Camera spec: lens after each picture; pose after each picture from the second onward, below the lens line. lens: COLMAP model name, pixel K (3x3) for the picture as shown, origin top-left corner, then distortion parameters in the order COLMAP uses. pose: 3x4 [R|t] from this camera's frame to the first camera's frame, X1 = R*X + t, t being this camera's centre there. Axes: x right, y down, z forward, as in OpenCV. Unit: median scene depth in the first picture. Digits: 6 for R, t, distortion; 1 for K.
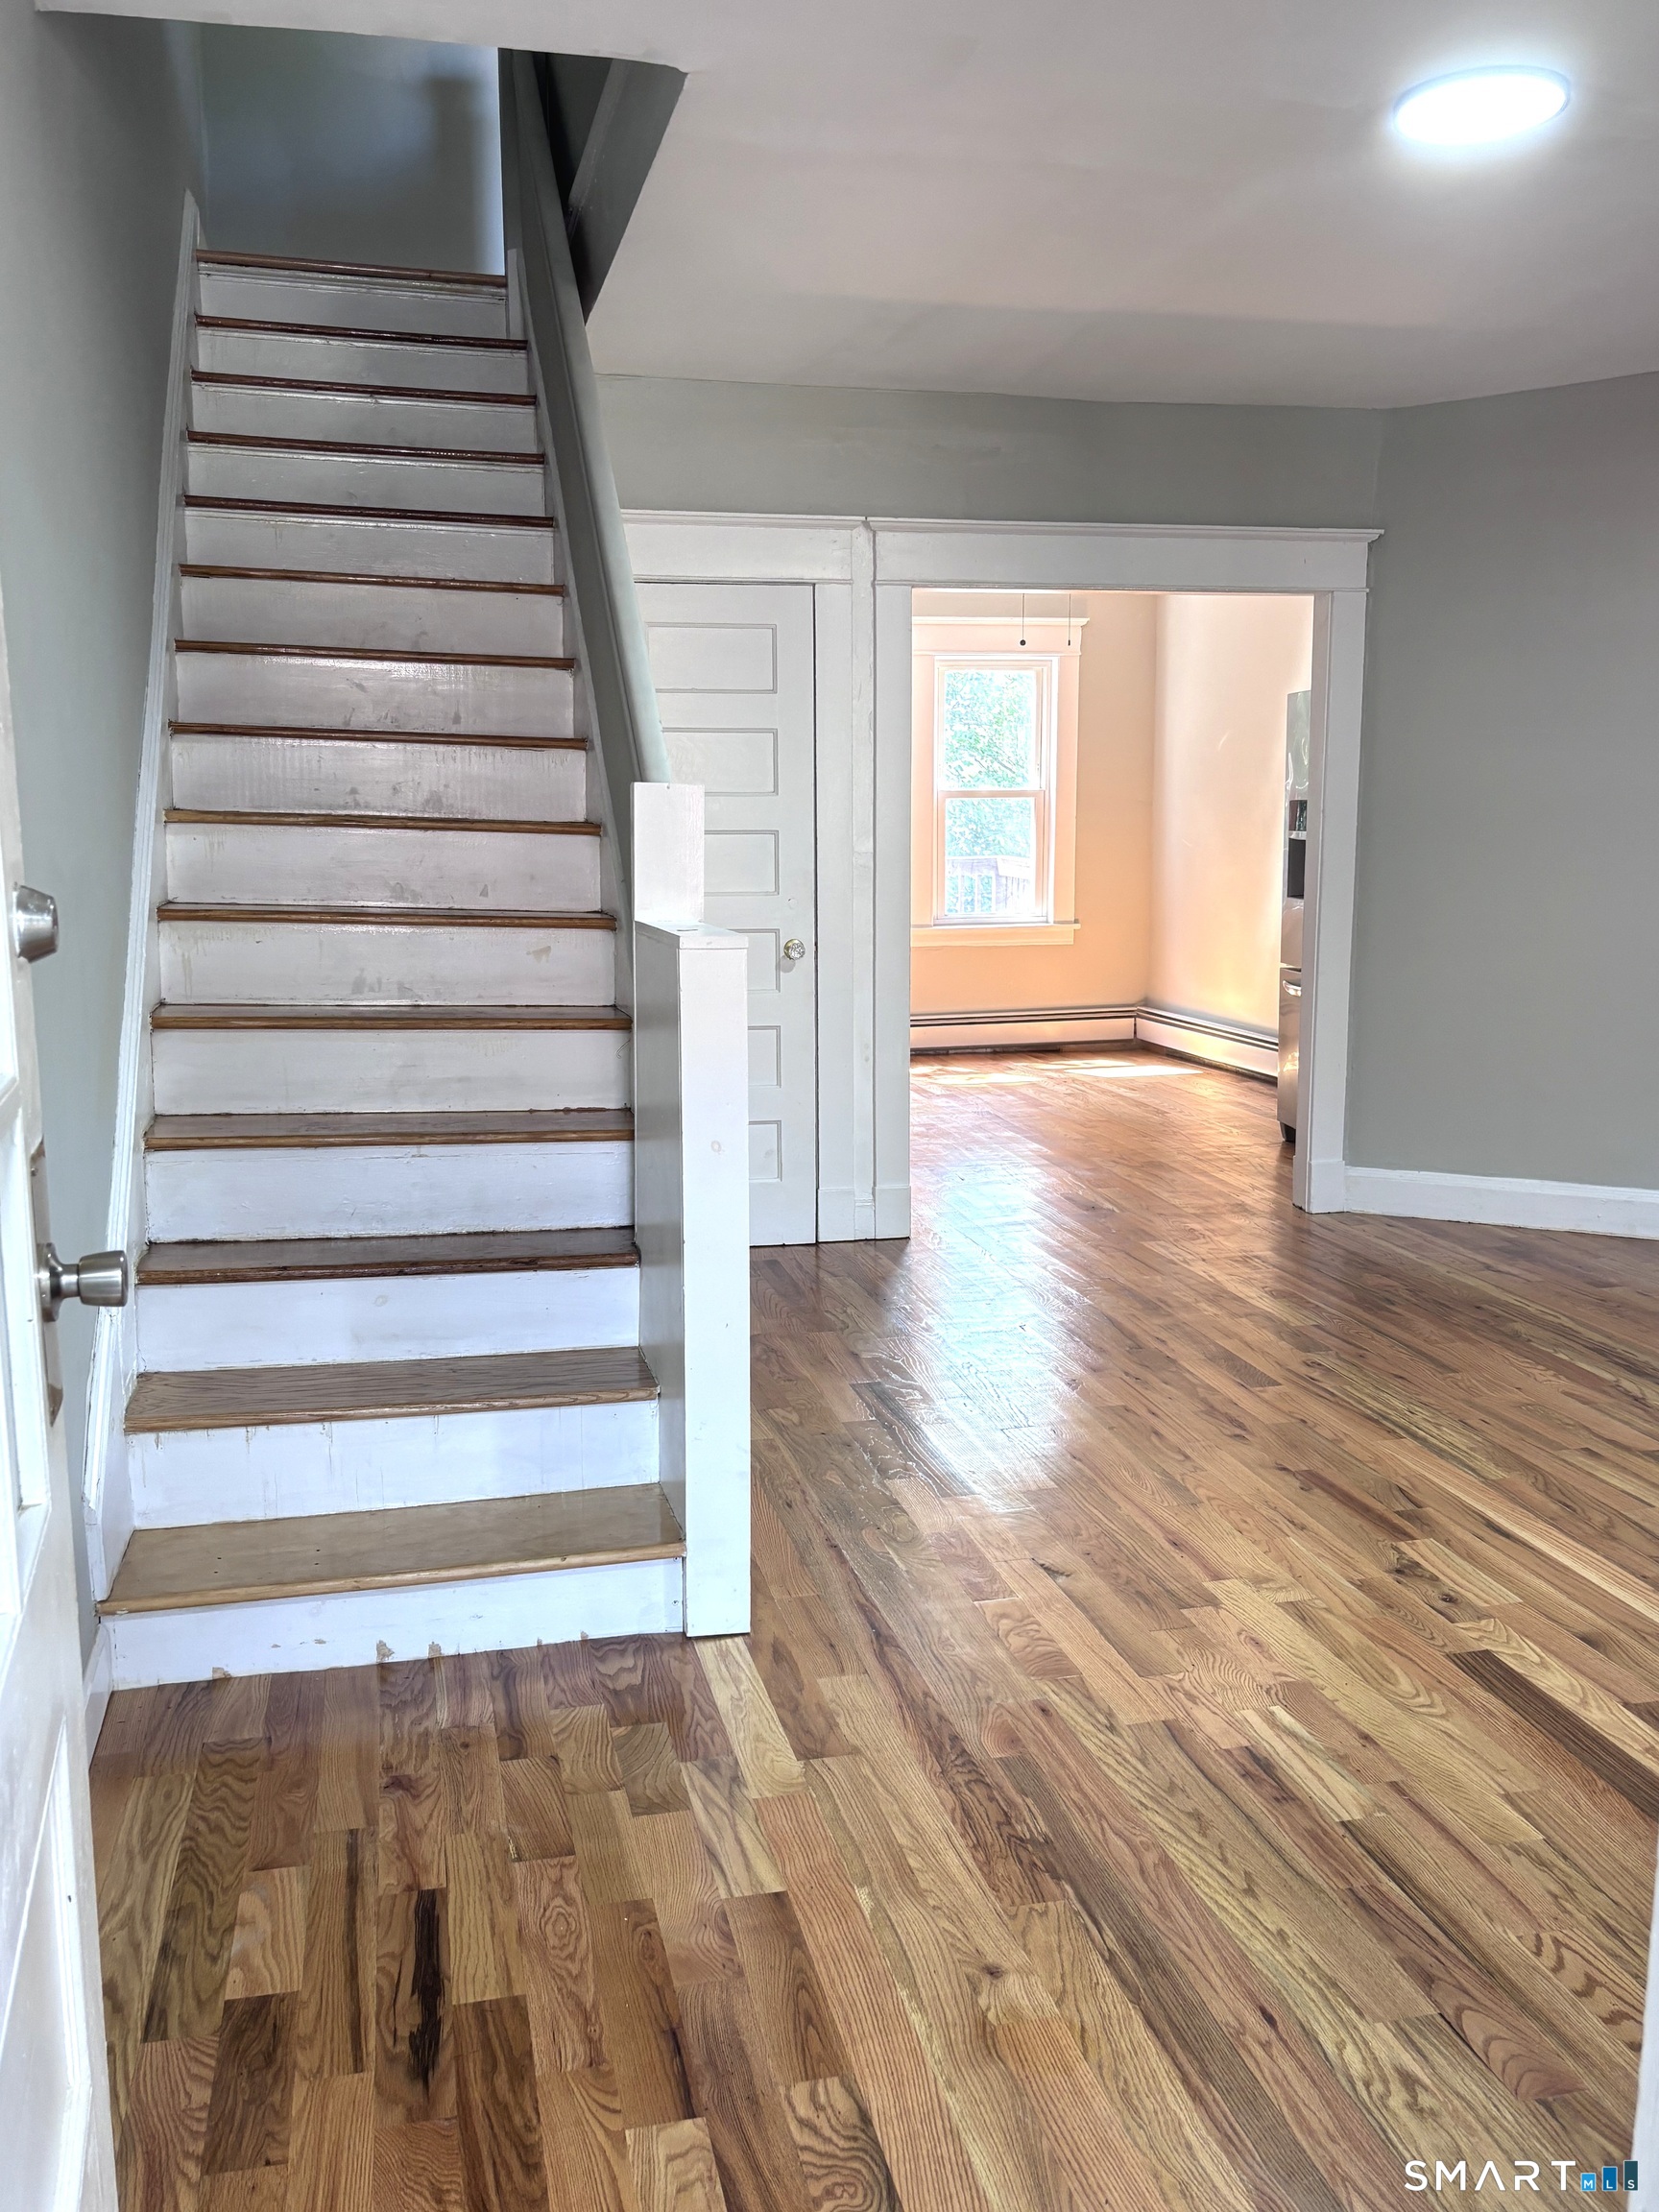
lens RADIAL K [[1890.0, 0, 850.9], [0, 1890.0, 1124.5], [0, 0, 1]] dist [0.035242, -0.031034]
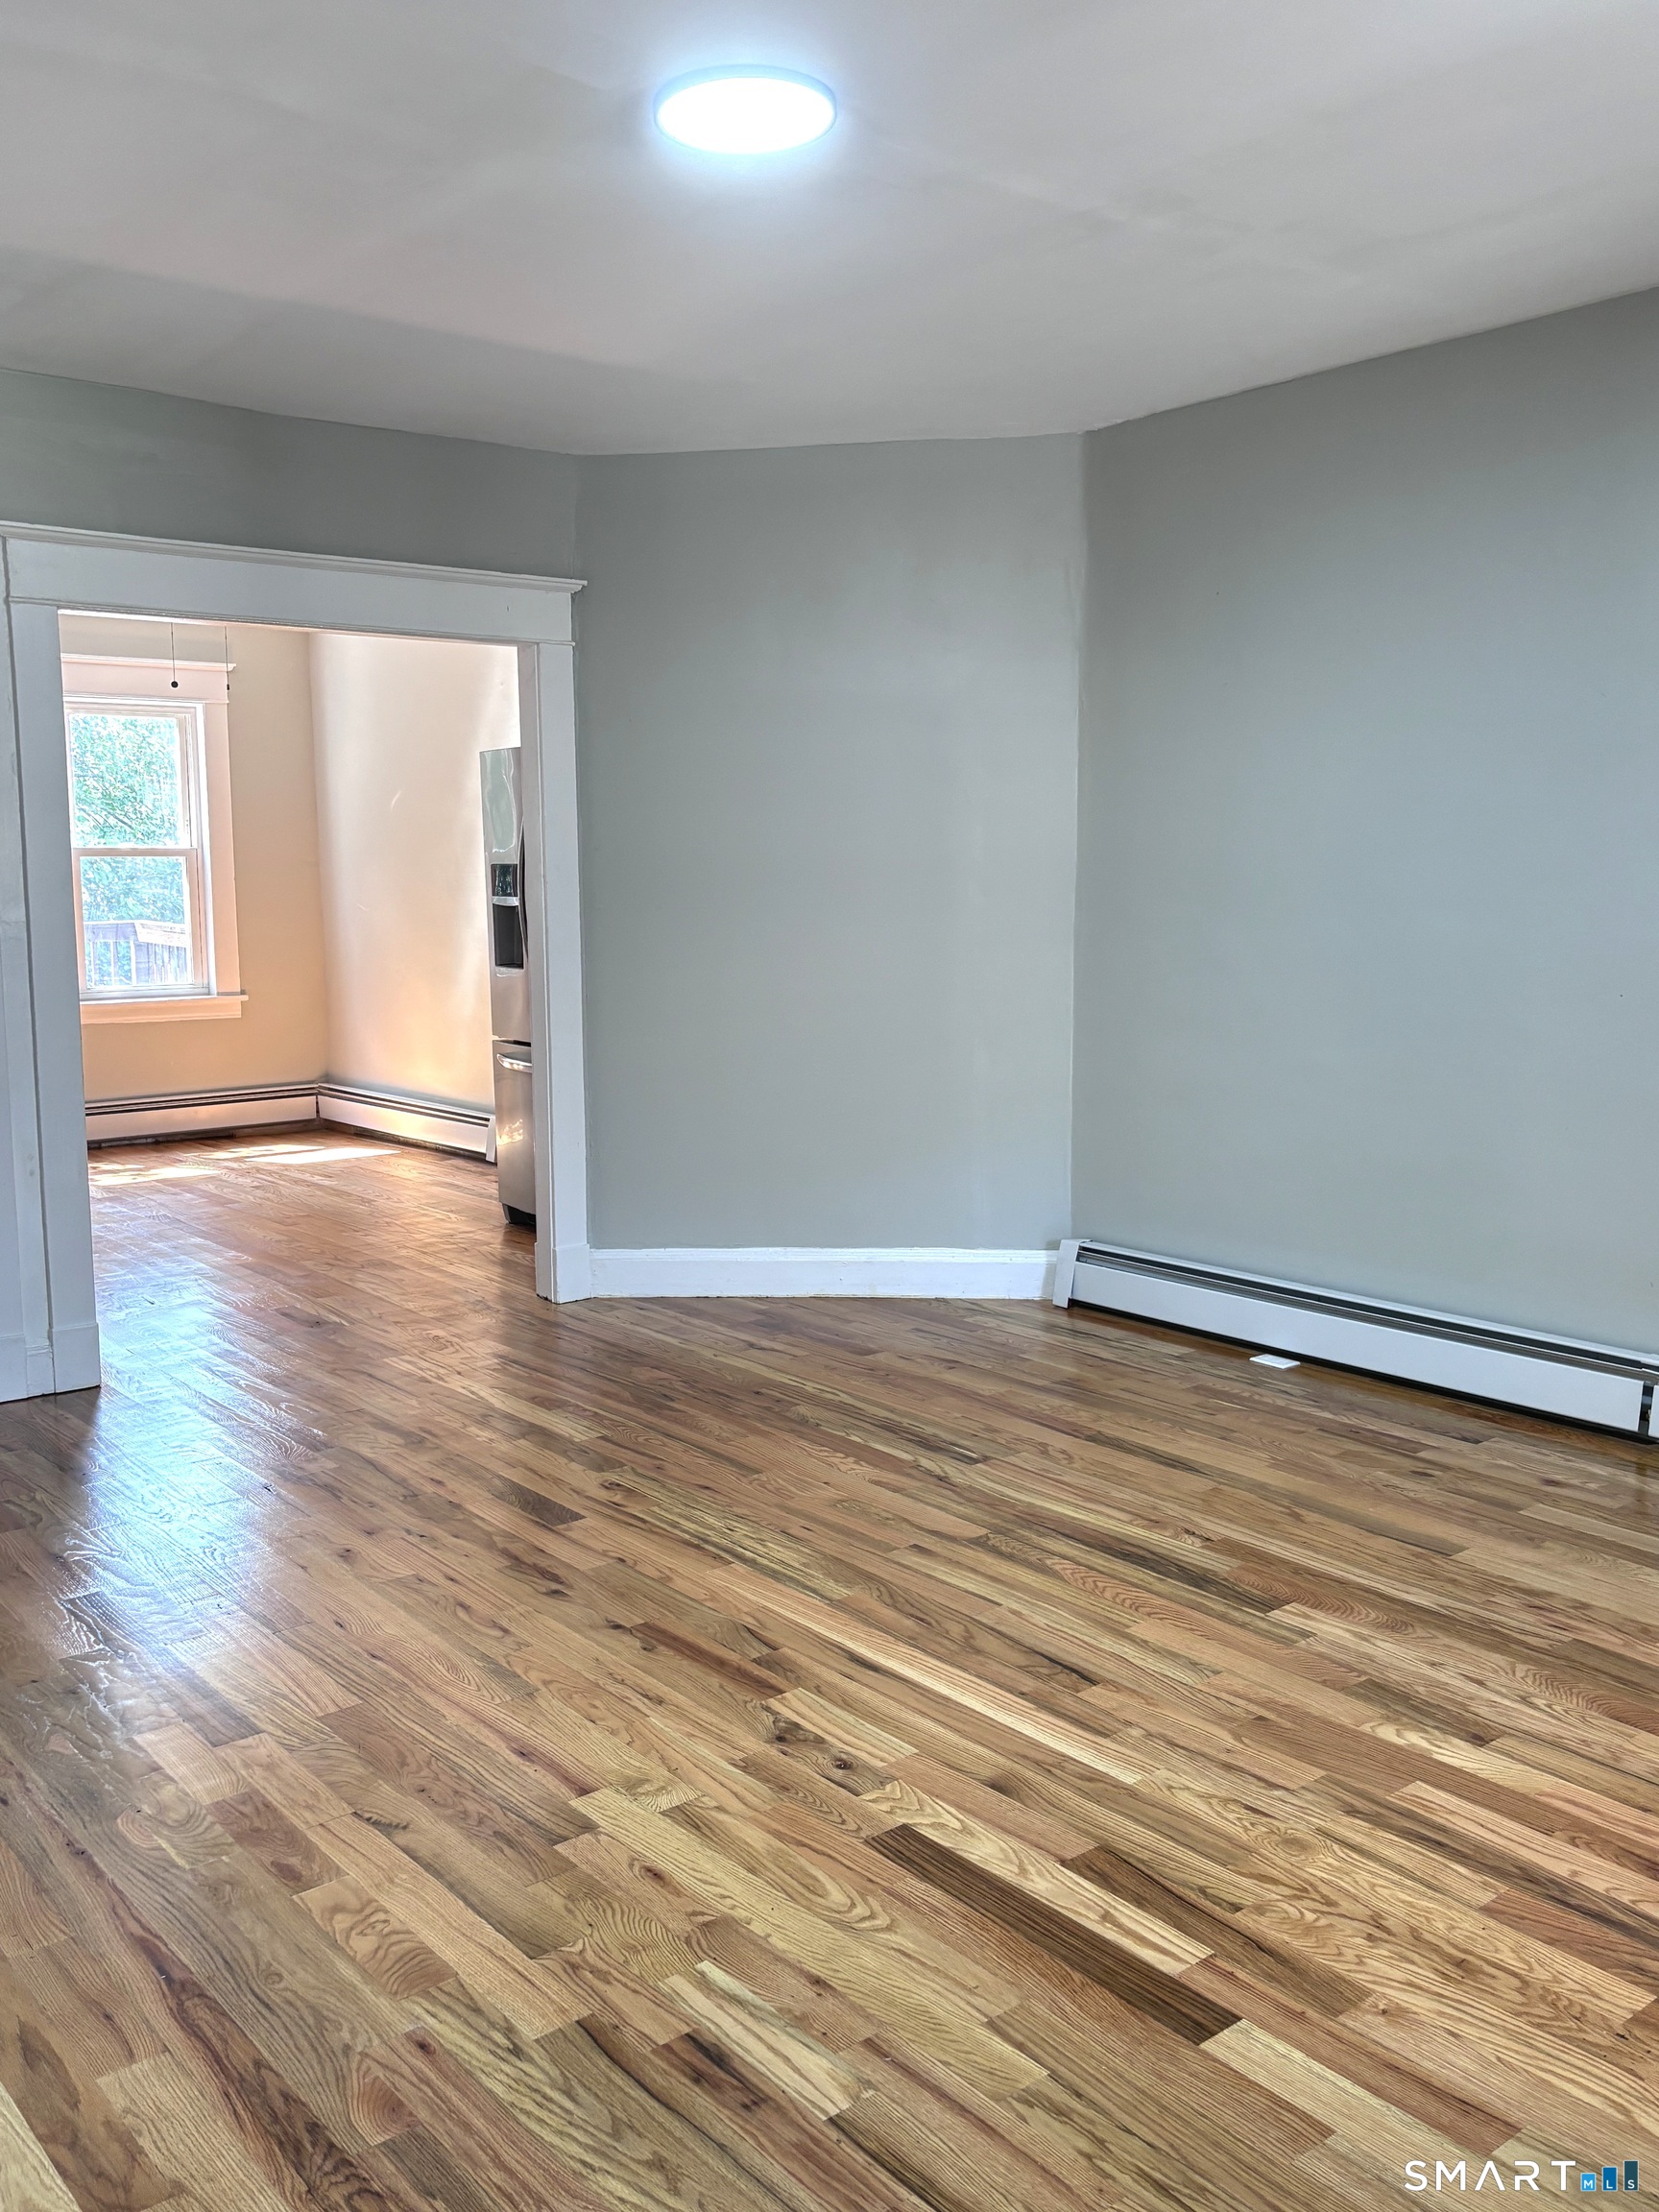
lens RADIAL K [[1890.0, 0, 845.6], [0, 1890.0, 1093.0], [0, 0, 1]] dist [0.035242, -0.031034]
pose [[0.900161, -0.053490, 0.432261, -0.041299], [0.073141, 0.996901, -0.028950, -0.030053], [-0.429373, 0.057676, 0.901284, 0.150964]]
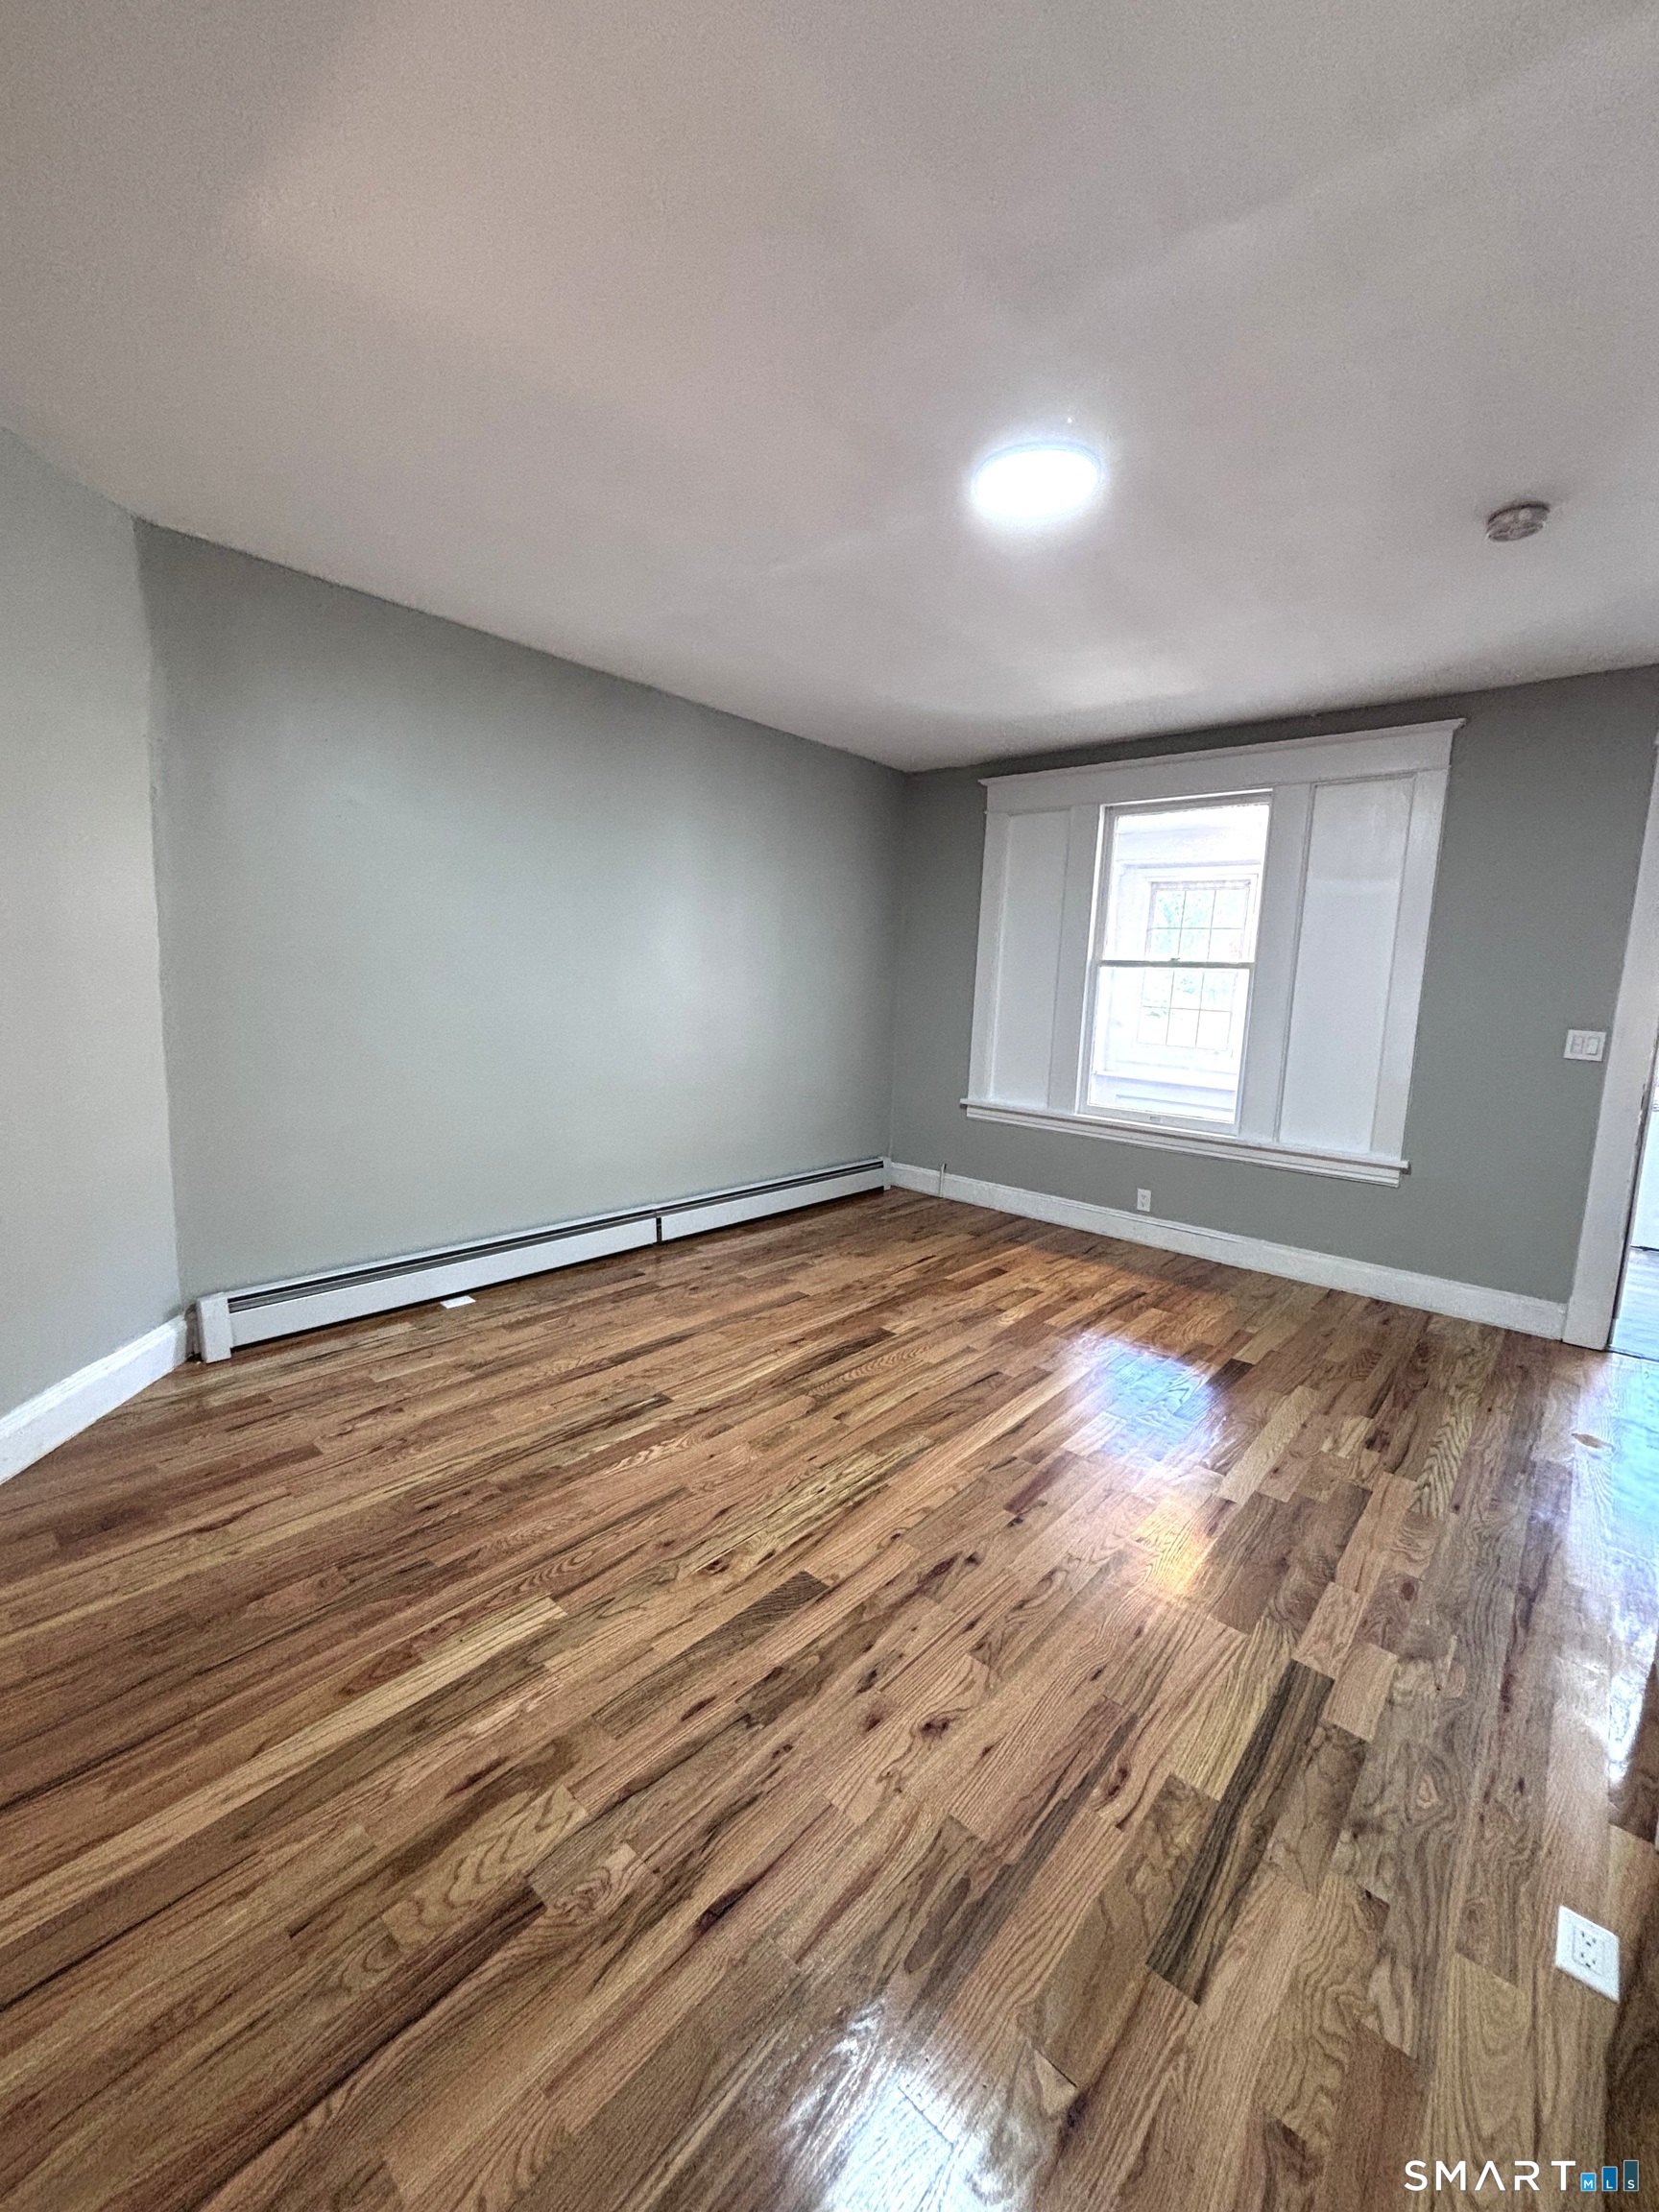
lens RADIAL K [[884.0, 0, 834.9], [0, 884.0, 1108.7], [0, 0, 1]] dist [-0.000563, -0.000292]
pose [[-0.570157, -0.145808, 0.808493, -0.132868], [0.097157, 0.965251, 0.242594, -0.229758], [-0.815771, 0.216867, -0.536178, 1.332745]]
